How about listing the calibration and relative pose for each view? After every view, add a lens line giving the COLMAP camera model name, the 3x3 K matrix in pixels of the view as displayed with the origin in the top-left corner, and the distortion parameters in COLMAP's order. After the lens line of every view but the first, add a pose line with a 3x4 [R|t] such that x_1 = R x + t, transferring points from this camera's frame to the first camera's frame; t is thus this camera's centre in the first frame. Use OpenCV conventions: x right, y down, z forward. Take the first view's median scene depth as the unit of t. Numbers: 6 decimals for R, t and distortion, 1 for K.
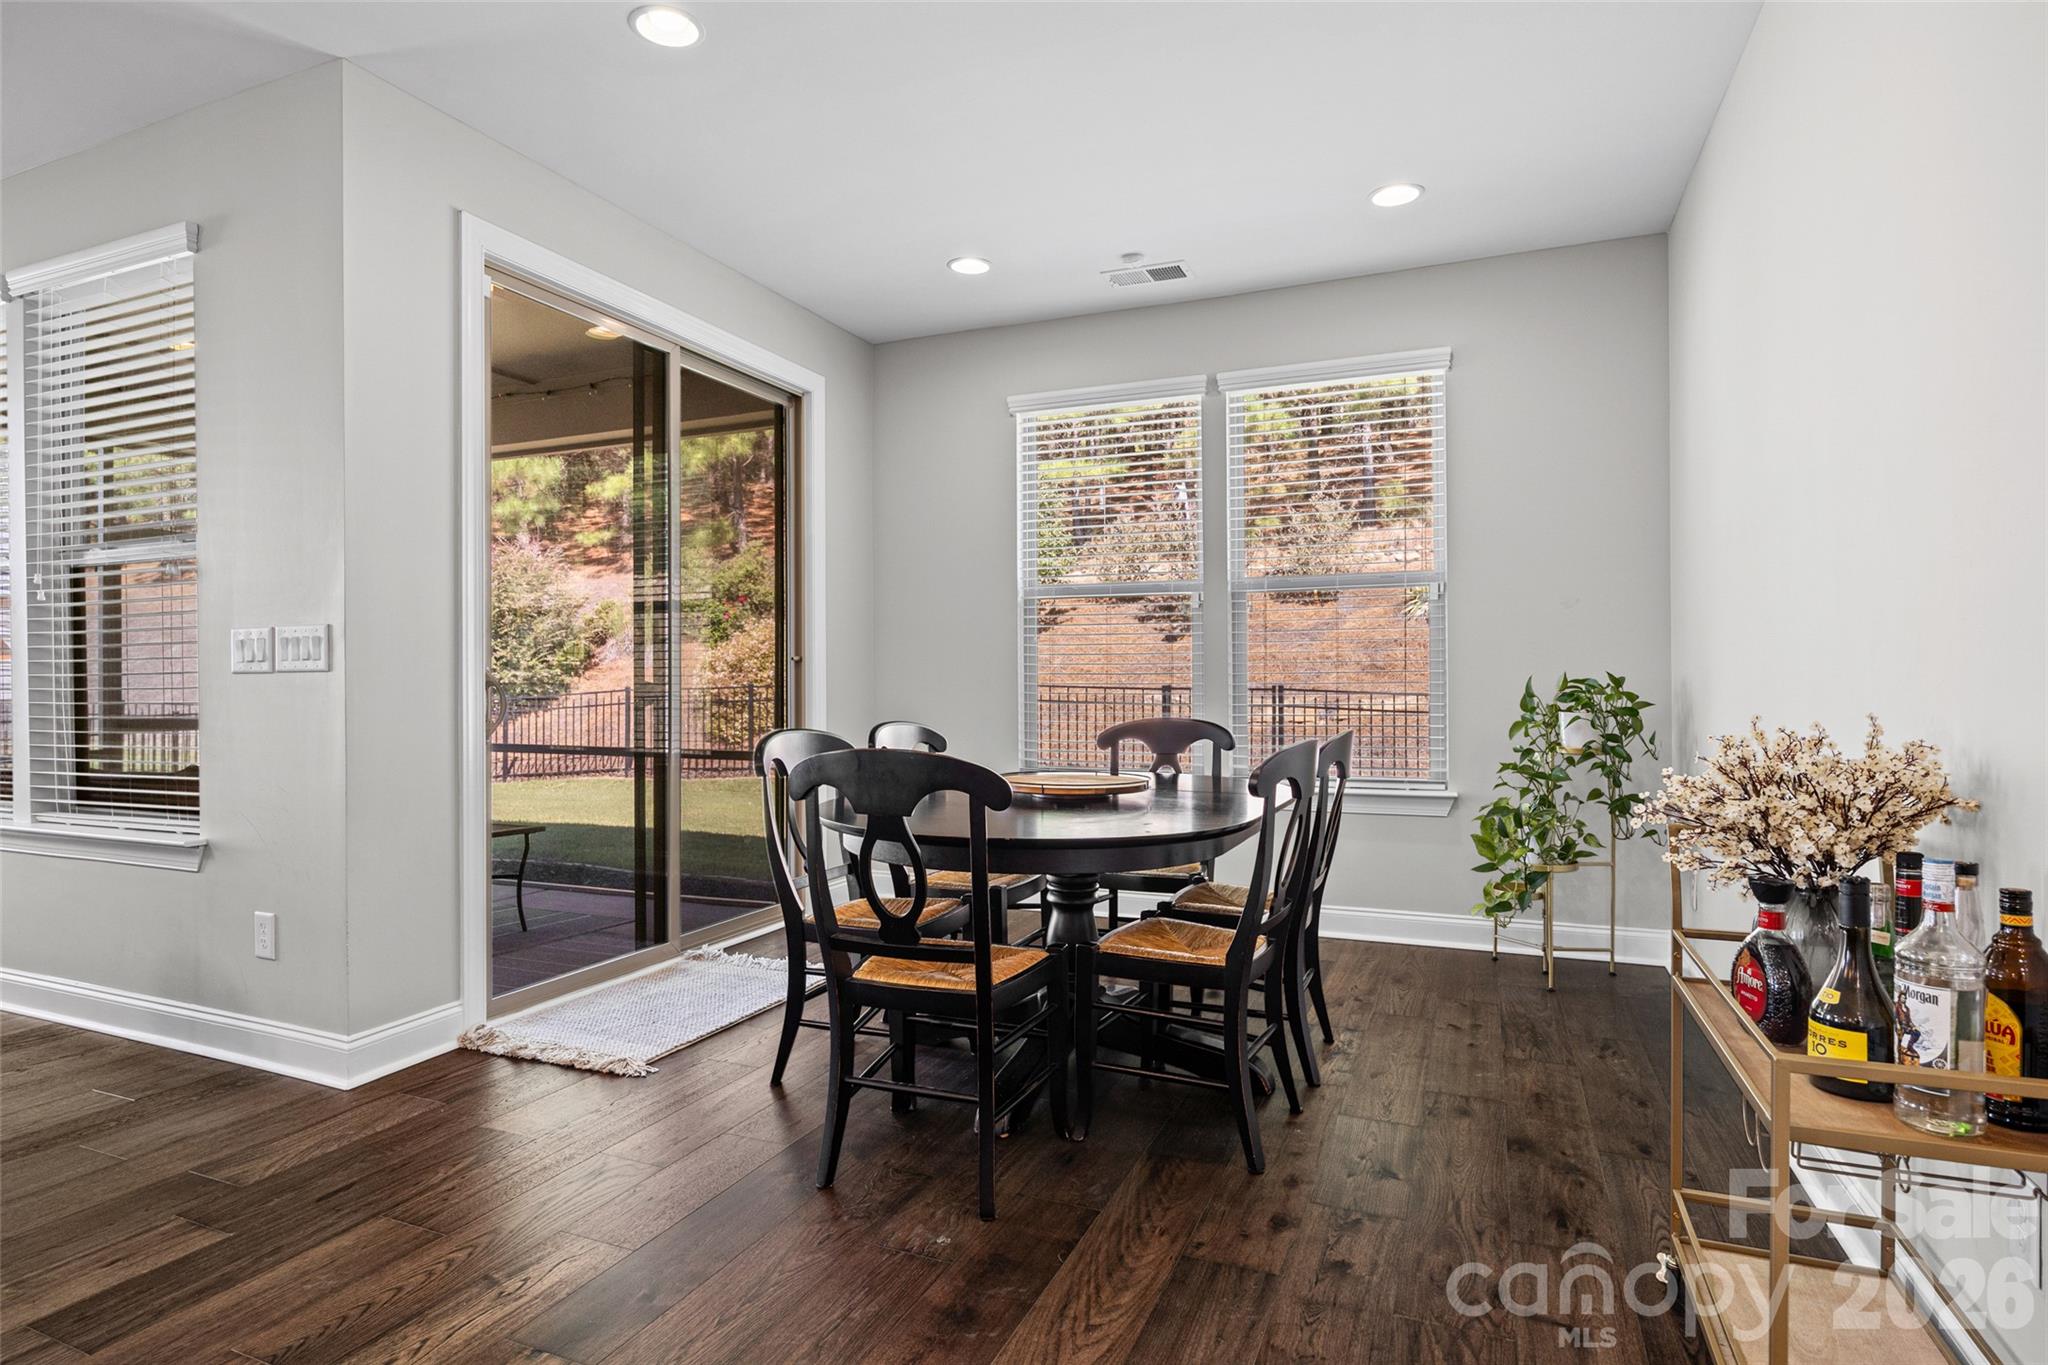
lens RADIAL K [[1064.2, 0, 1015.3], [0, 1064.2, 683.6], [0, 0, 1]] dist [-0.002454, -0.000086]
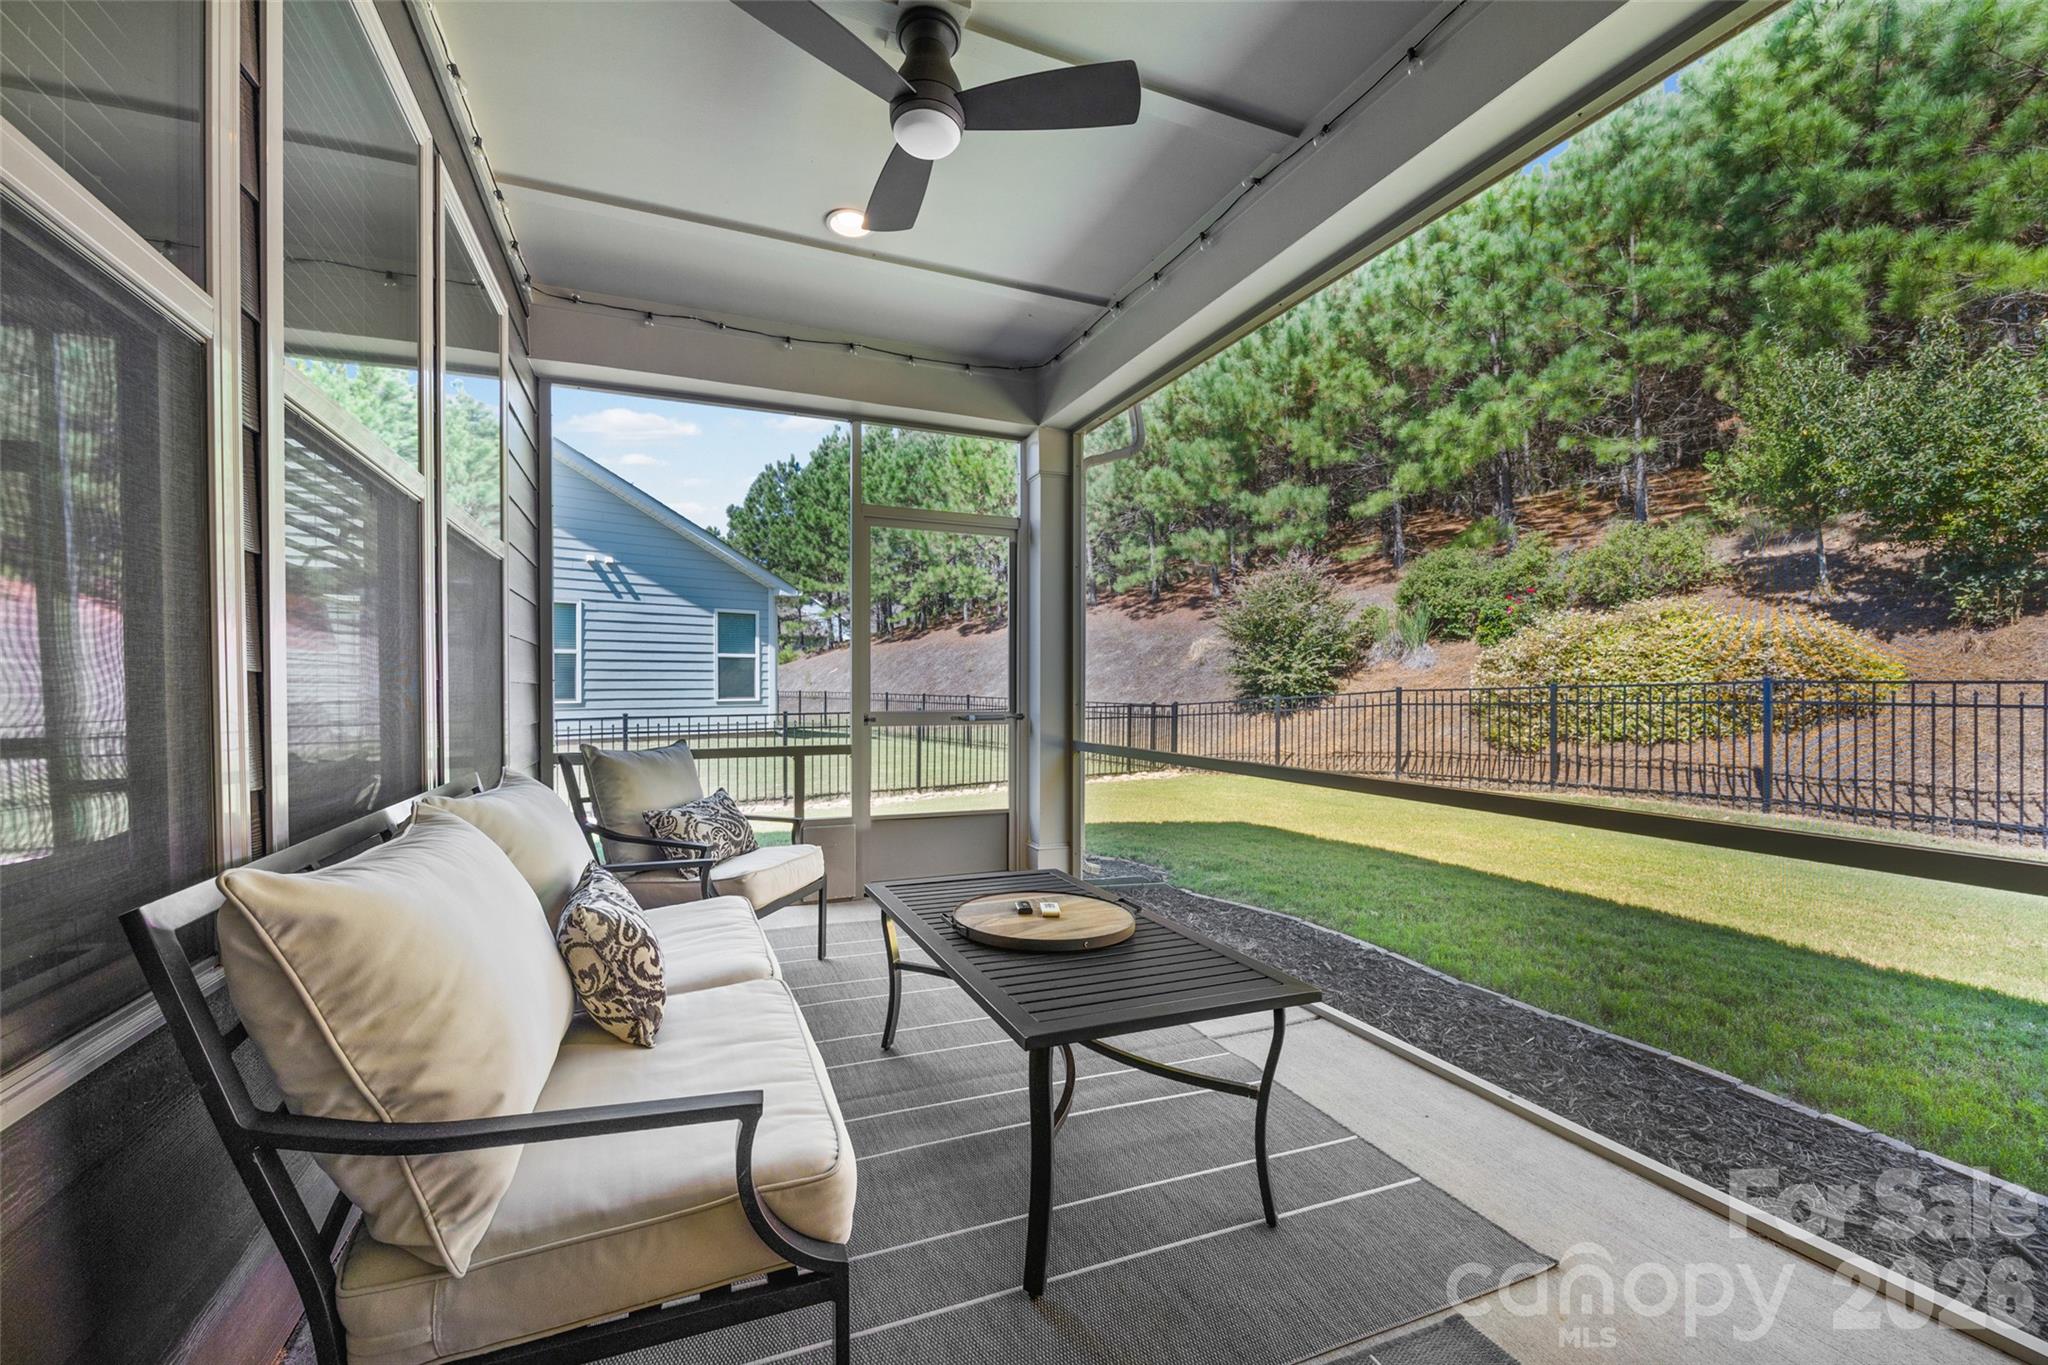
lens RADIAL K [[813.0, 0, 1002.7], [0, 813.0, 690.2], [0, 0, 1]] dist [0.002519, 0.000065]
pose [[0.711146, 0.001353, -0.703043, -0.089109], [-0.000316, 0.999999, 0.001604, 0.004264], [0.703044, -0.000918, 0.711145, 0.196032]]
